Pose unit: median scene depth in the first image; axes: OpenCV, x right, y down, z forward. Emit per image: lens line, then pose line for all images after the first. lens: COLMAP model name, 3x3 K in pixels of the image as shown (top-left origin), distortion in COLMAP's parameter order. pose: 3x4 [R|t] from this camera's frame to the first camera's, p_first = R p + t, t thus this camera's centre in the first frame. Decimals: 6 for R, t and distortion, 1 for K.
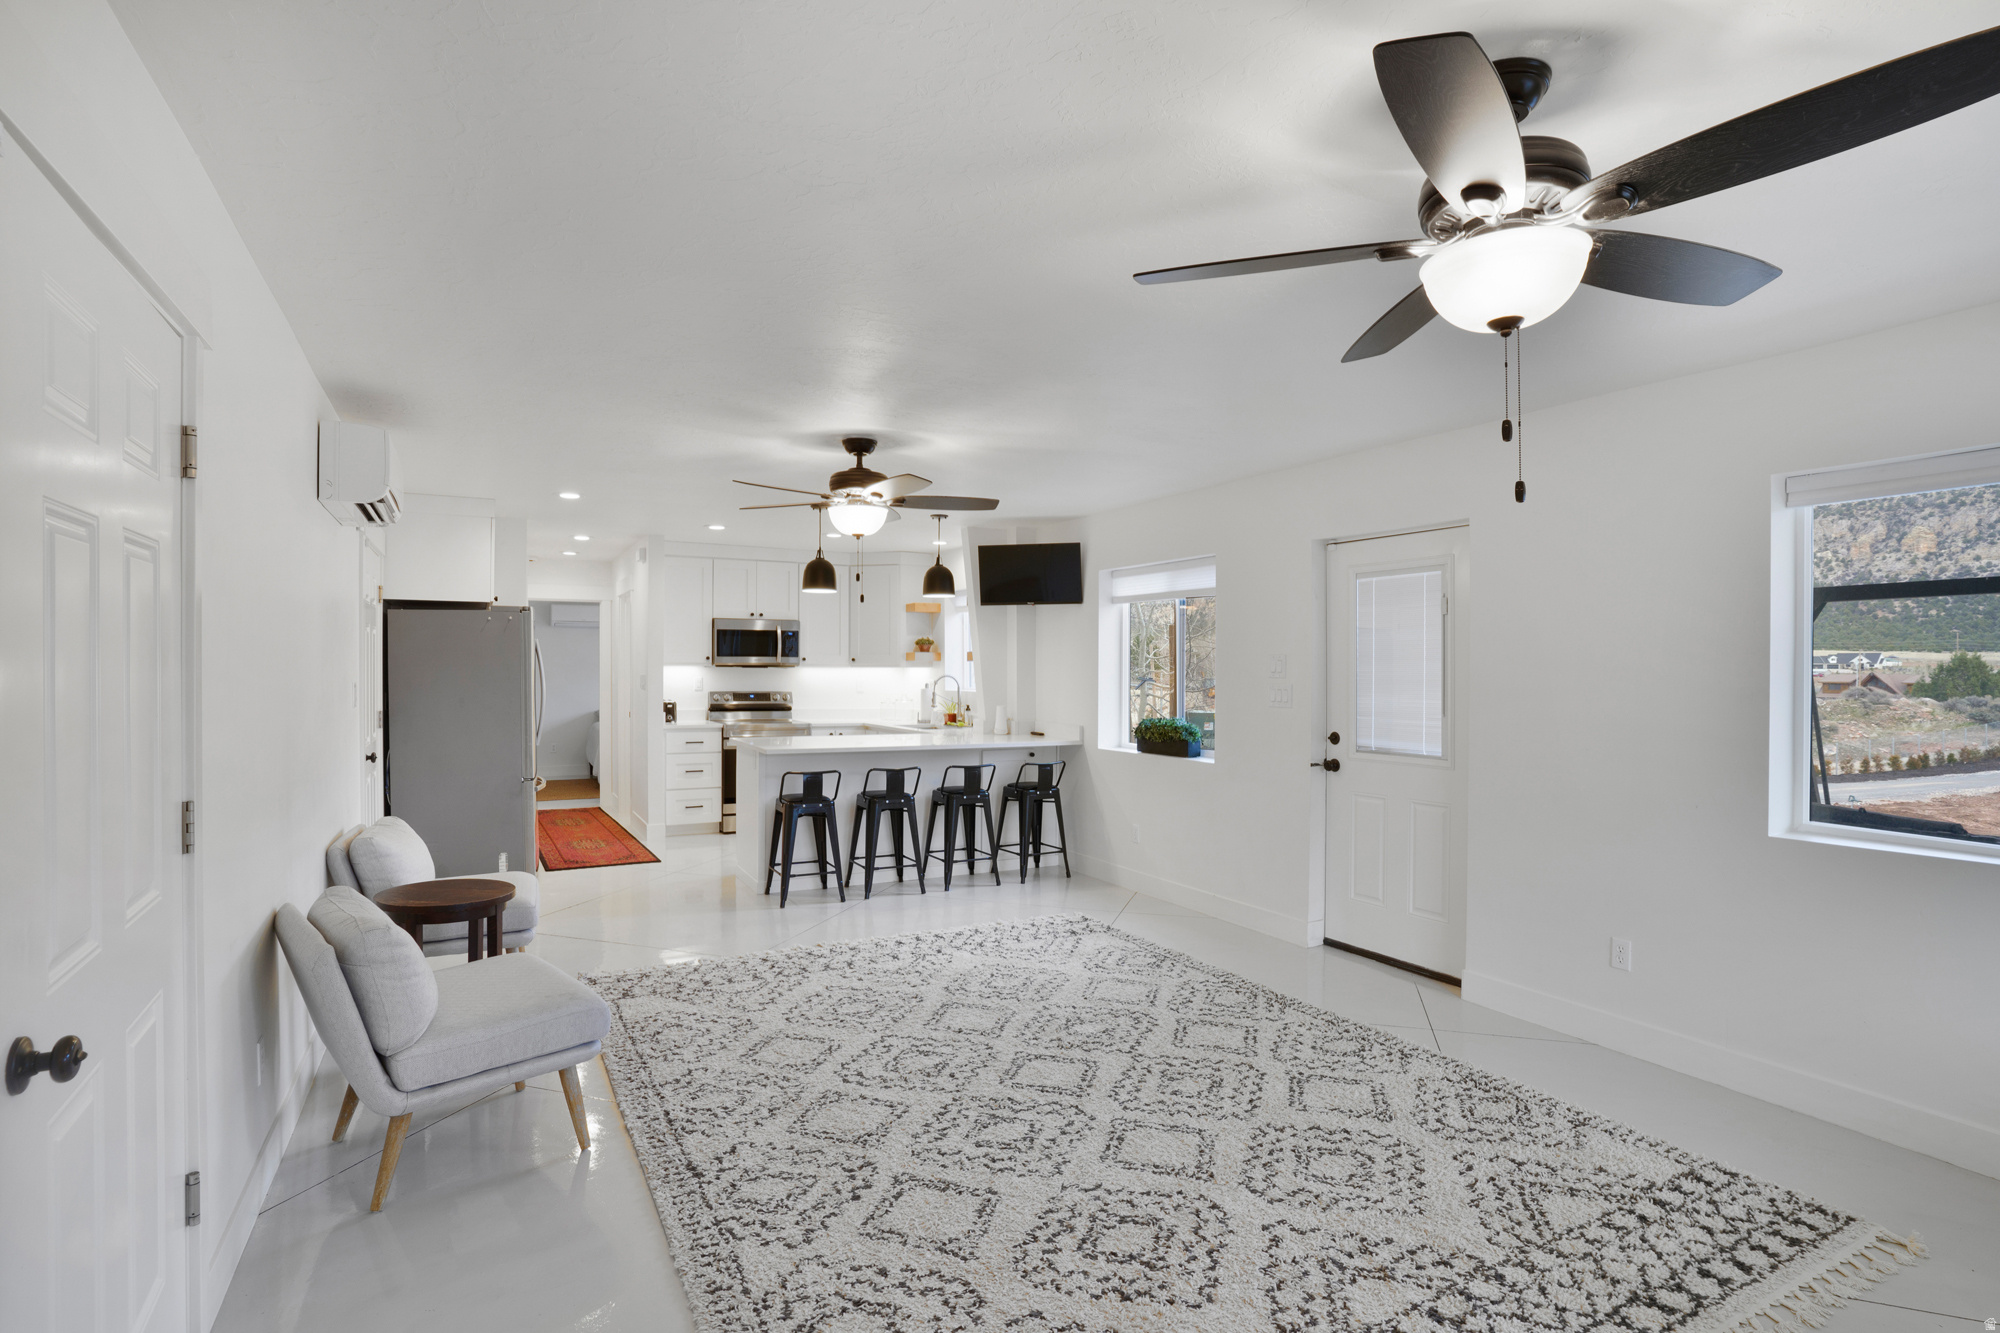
lens RADIAL K [[1022.9, 0, 996.6], [0, 1022.9, 664.8], [0, 0, 1]] dist [-0.000333, -0.000002]
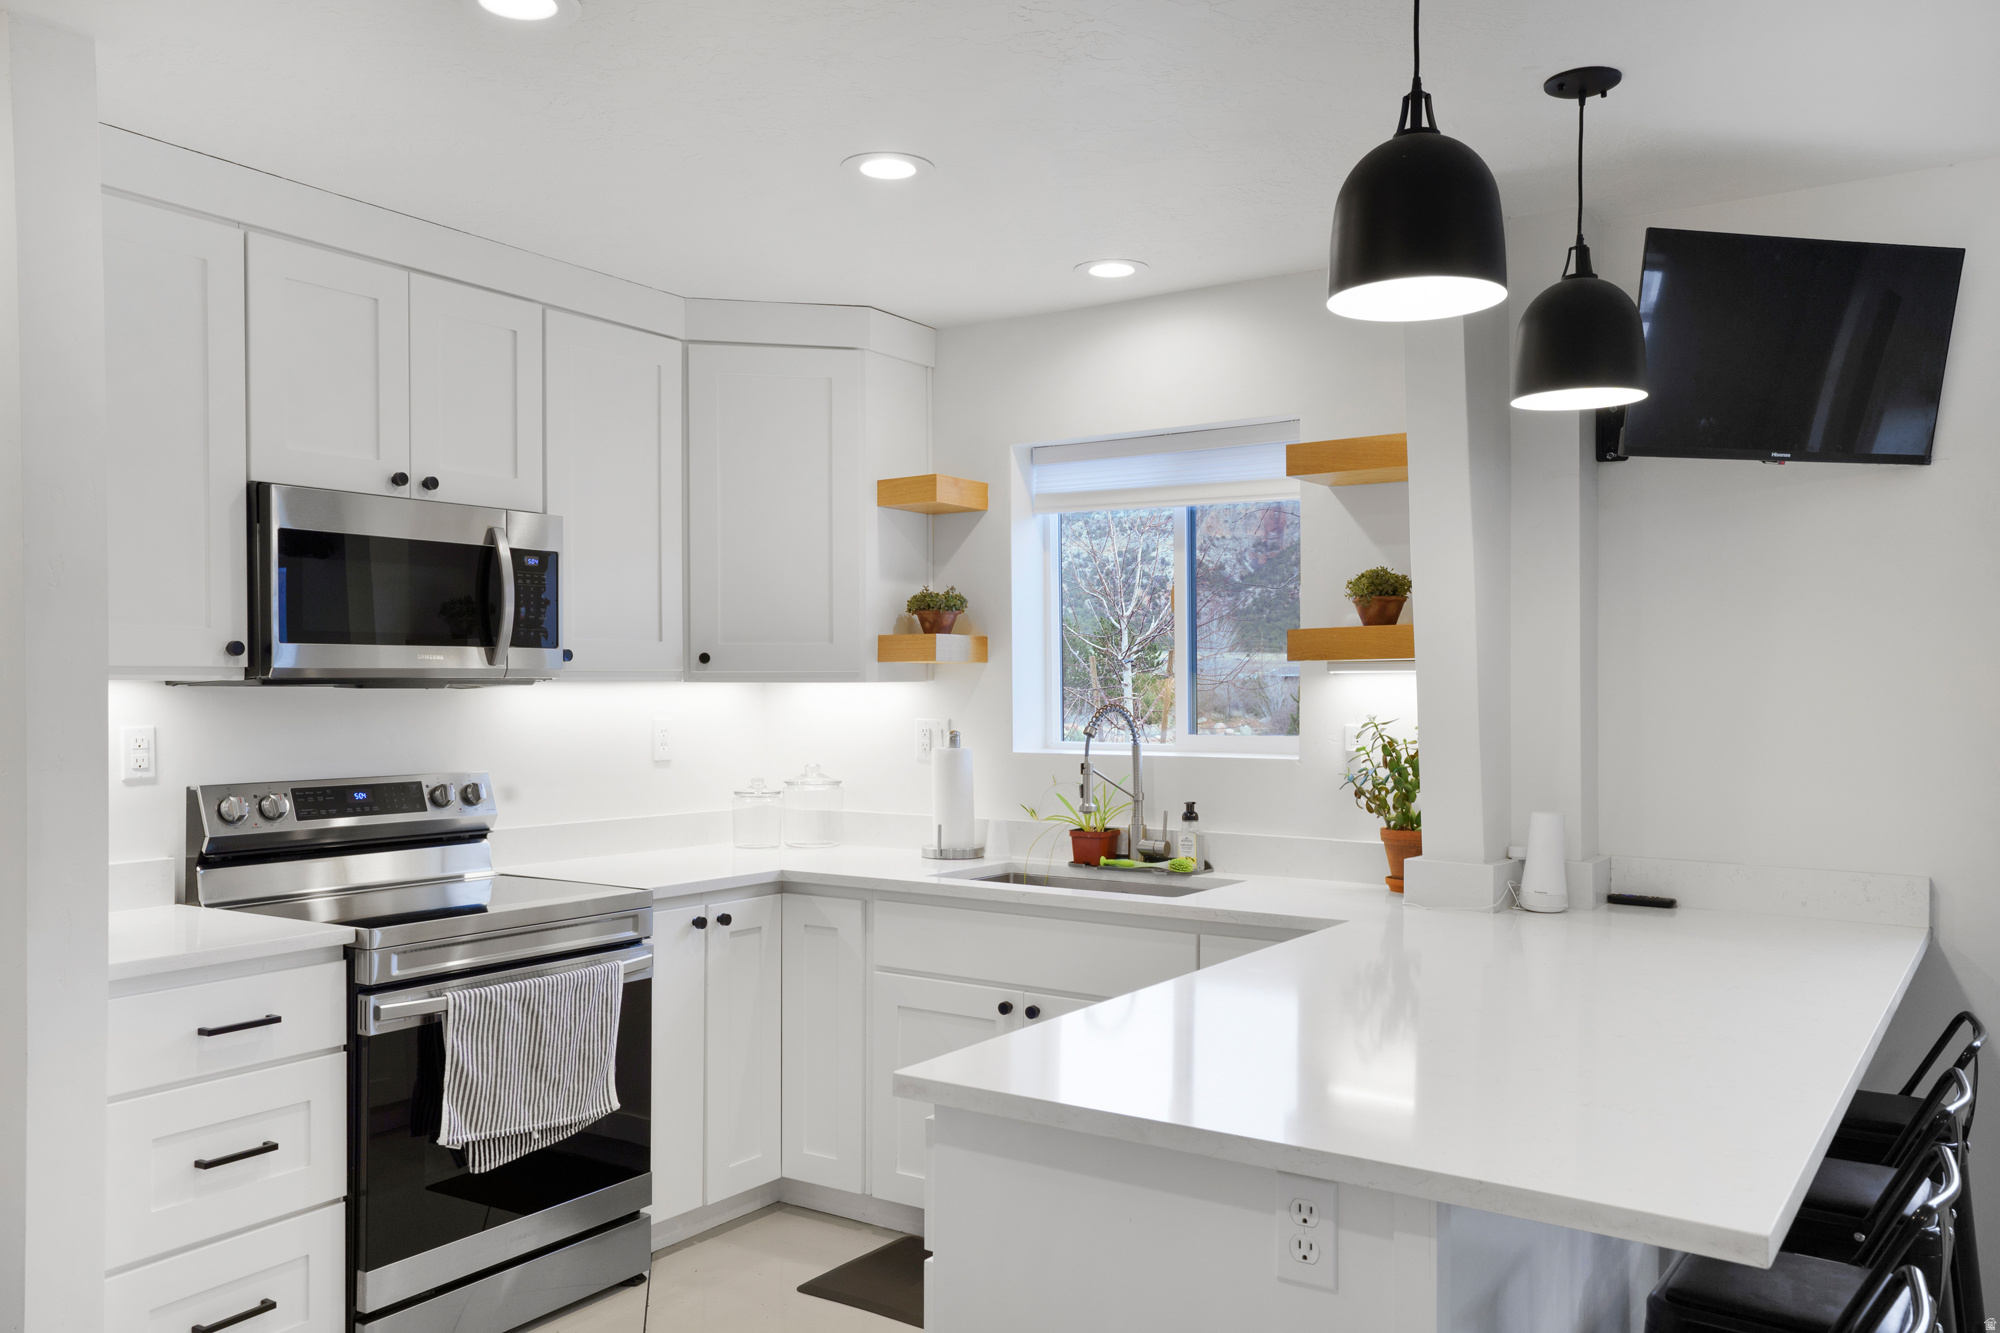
lens RADIAL K [[1605.2, 0, 1003.3], [0, 1605.2, 669.9], [0, 0, 1]] dist [0.002732, 0.000202]
pose [[0.882114, -0.002010, 0.471031, -0.289959], [0.005320, 0.999970, -0.005695, 0.001297], [-0.471005, 0.007529, 0.882098, 0.563525]]
